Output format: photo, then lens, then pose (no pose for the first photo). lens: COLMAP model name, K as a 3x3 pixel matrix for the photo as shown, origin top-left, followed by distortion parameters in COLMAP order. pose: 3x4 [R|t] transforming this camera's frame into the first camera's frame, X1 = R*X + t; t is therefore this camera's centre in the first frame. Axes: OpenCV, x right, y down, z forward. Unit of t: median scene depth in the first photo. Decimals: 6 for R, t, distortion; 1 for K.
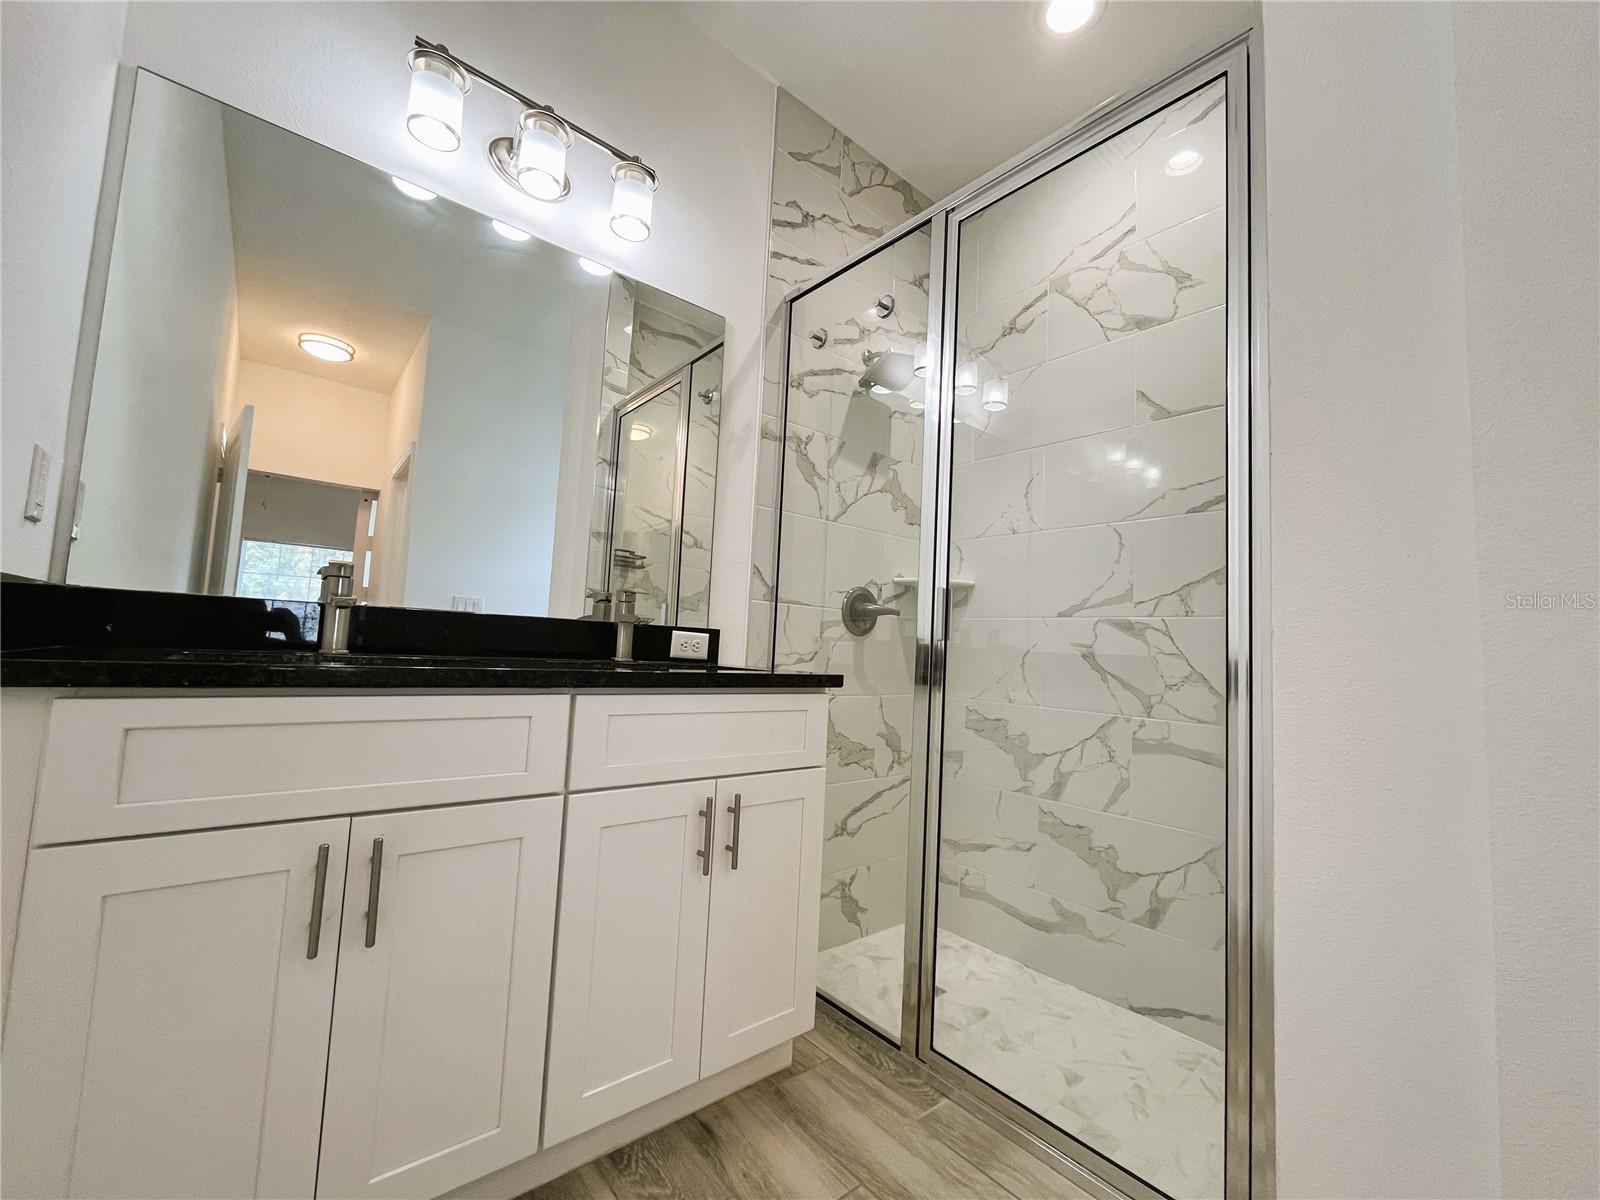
lens RADIAL K [[651.5, 0, 800.6], [0, 651.5, 597.9], [0, 0, 1]] dist [-0.003176, 0.000066]
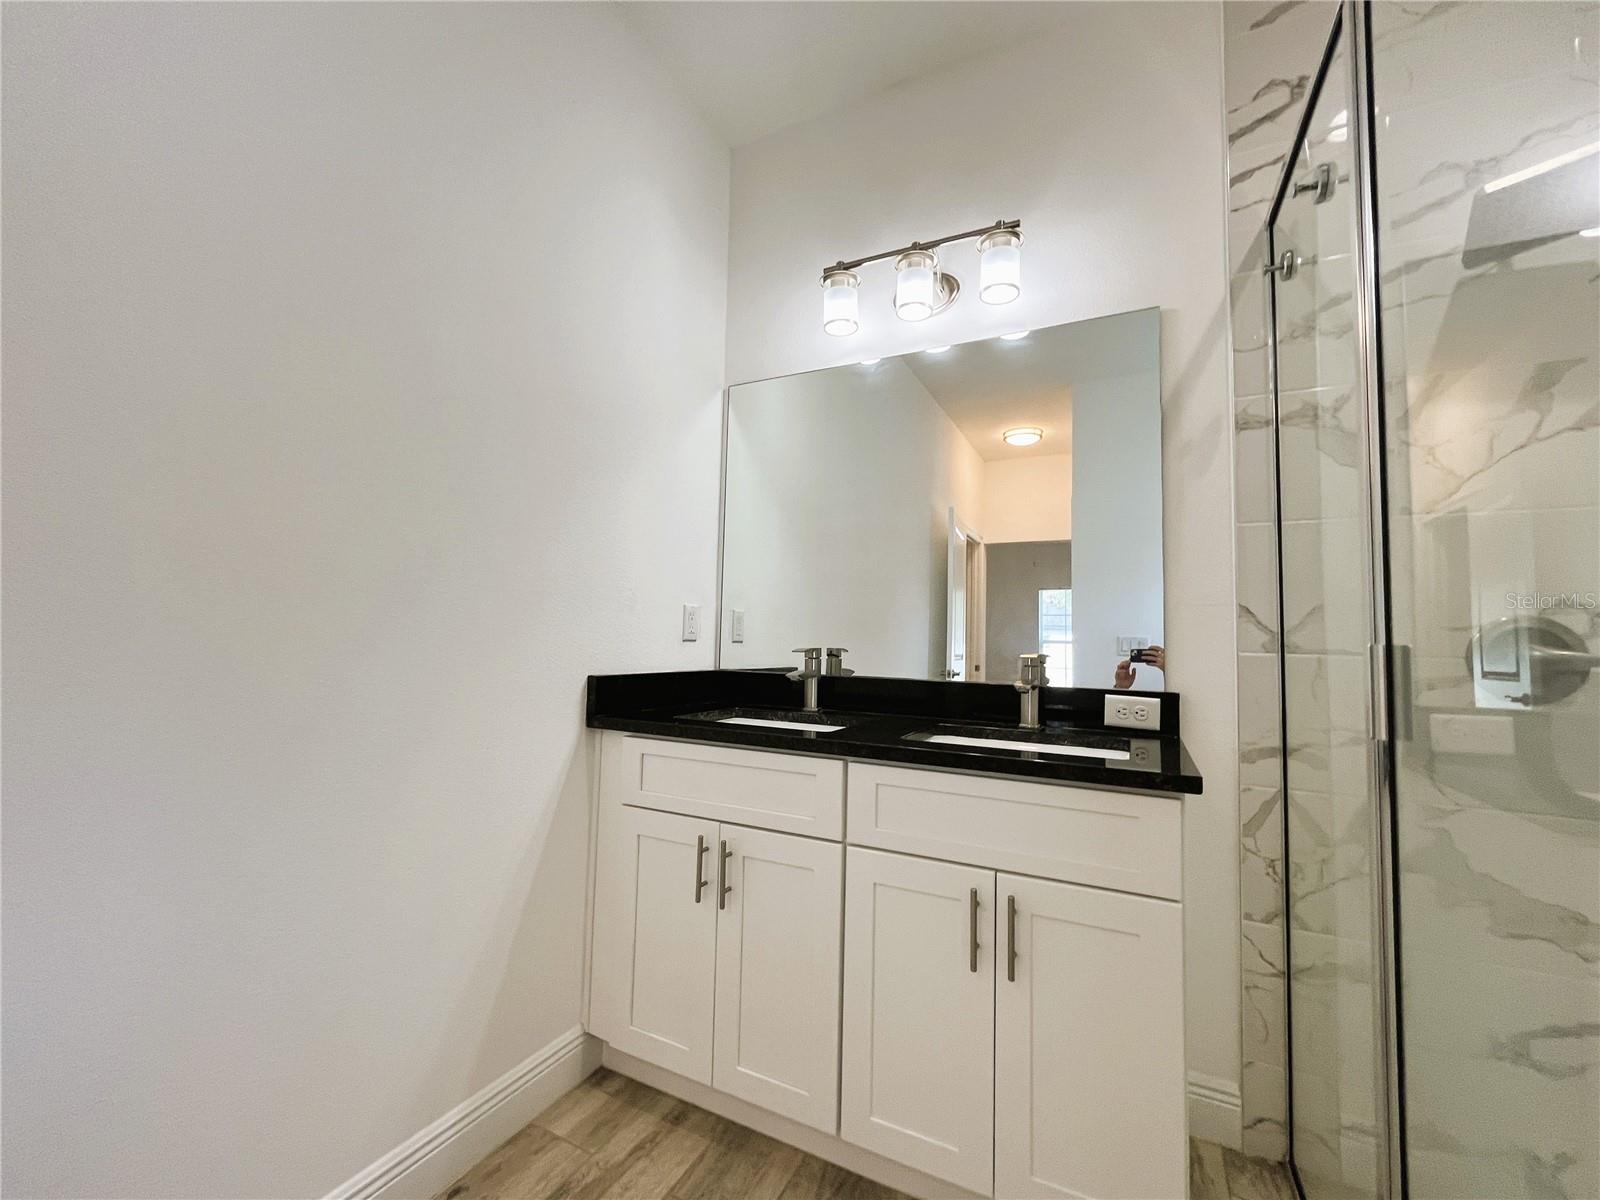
lens RADIAL K [[651.5, 0, 800.6], [0, 651.5, 597.9], [0, 0, 1]] dist [-0.003176, 0.000066]
pose [[0.388395, -0.097112, -0.916362, 0.433970], [0.068224, 0.994733, -0.076501, -0.037723], [0.918964, -0.032805, 0.392975, 0.266634]]
